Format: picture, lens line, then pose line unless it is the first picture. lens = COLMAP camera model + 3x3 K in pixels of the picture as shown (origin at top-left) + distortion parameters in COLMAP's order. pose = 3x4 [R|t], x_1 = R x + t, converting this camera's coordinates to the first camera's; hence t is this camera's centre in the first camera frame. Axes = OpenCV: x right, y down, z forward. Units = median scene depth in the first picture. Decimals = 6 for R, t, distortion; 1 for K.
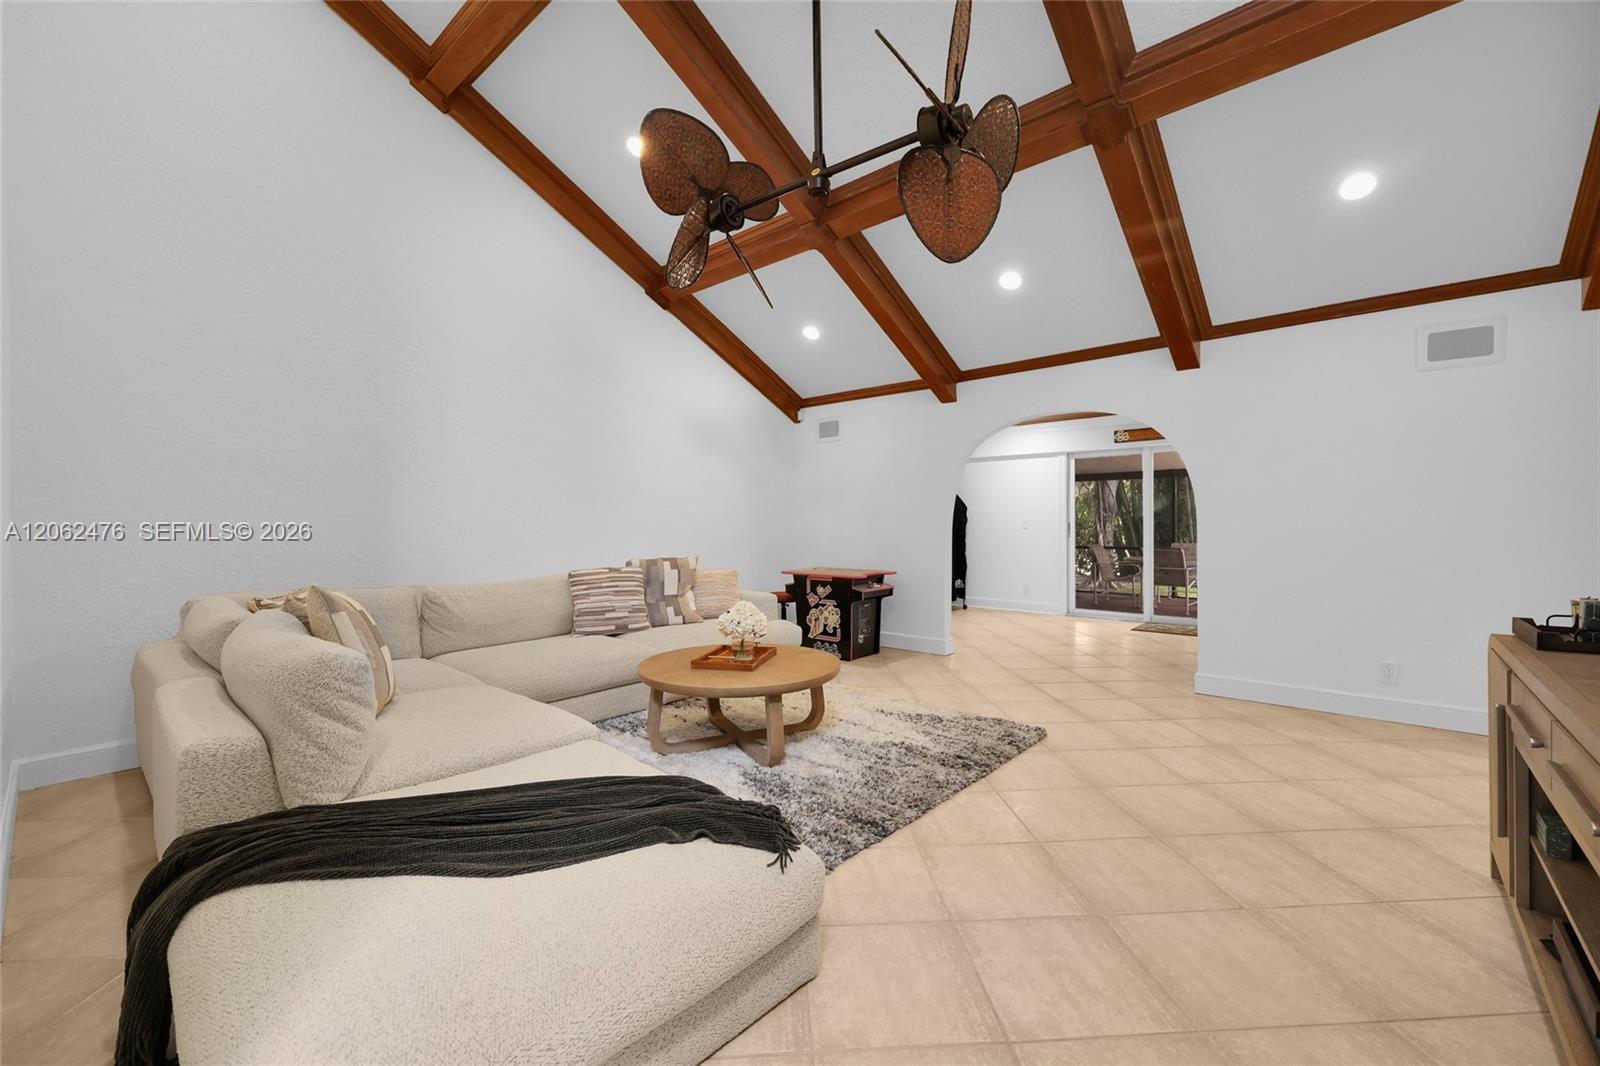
lens RADIAL K [[655.7, 0, 804.0], [0, 655.7, 525.1], [0, 0, 1]] dist [-0.000728, 0.000238]
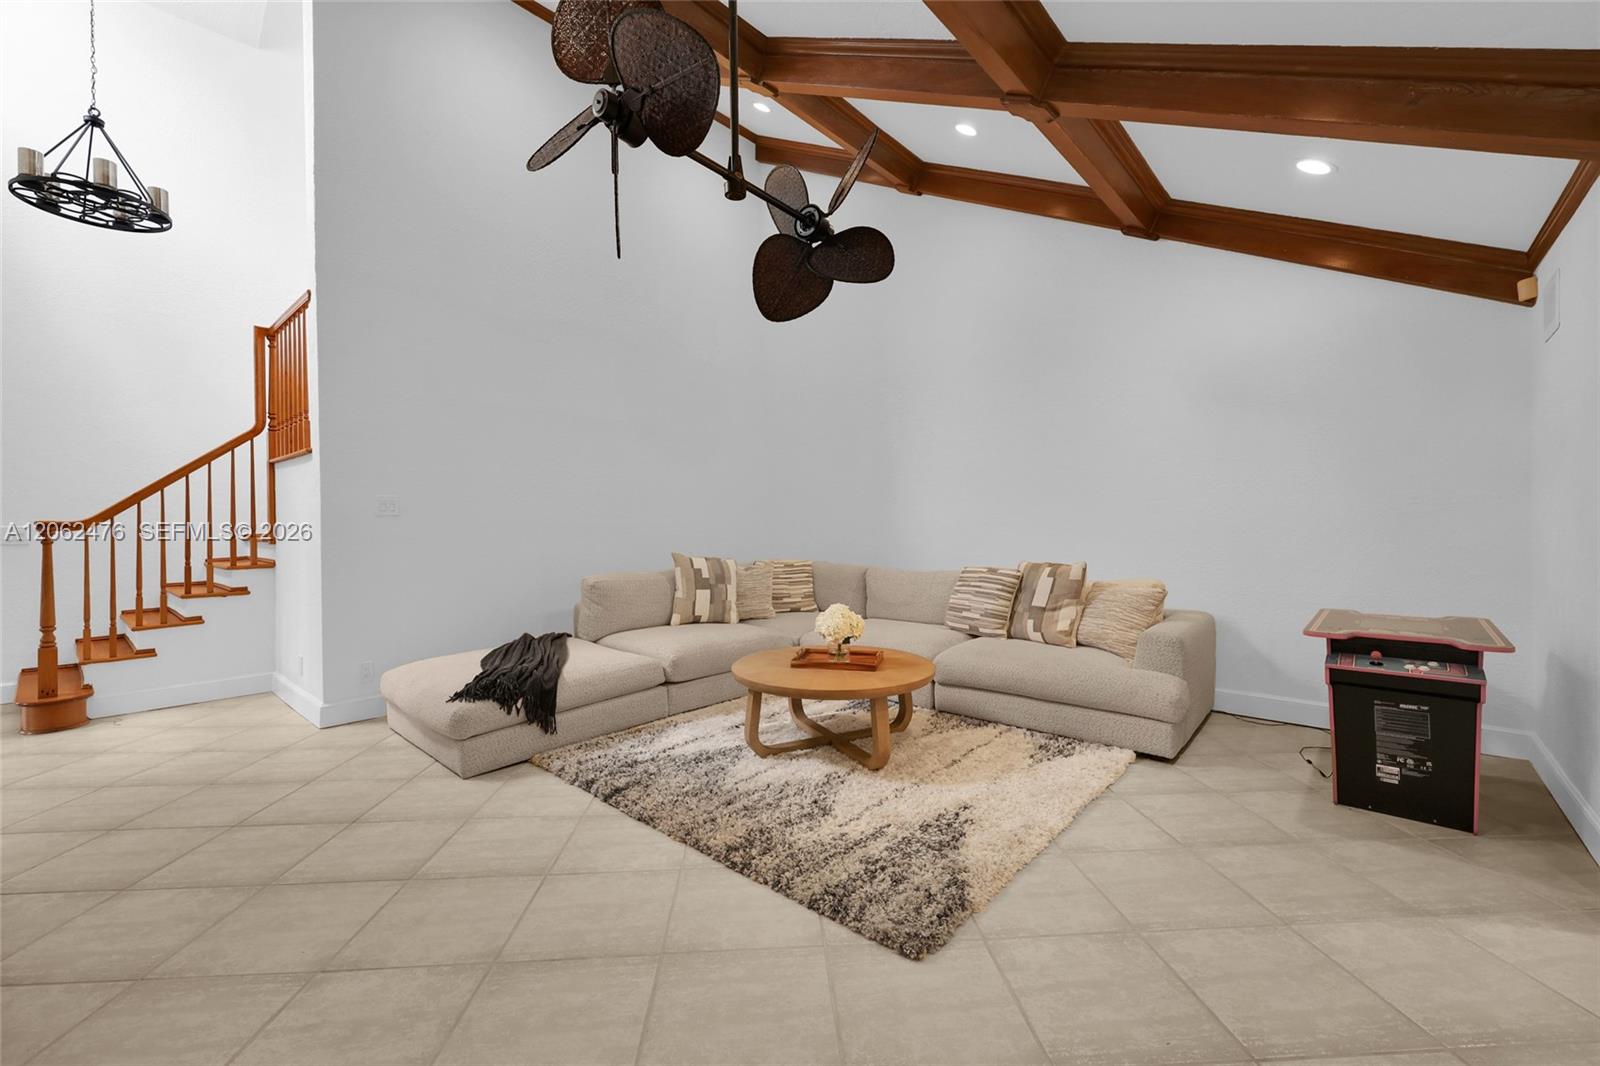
lens RADIAL K [[655.7, 0, 803.5], [0, 655.7, 525.1], [0, 0, 1]] dist [-0.000728, 0.000238]
pose [[0.002632, 0.012735, -0.999915, 0.697913], [0.000797, 0.999919, 0.012737, -0.011692], [0.999996, -0.000830, 0.002621, 0.743927]]
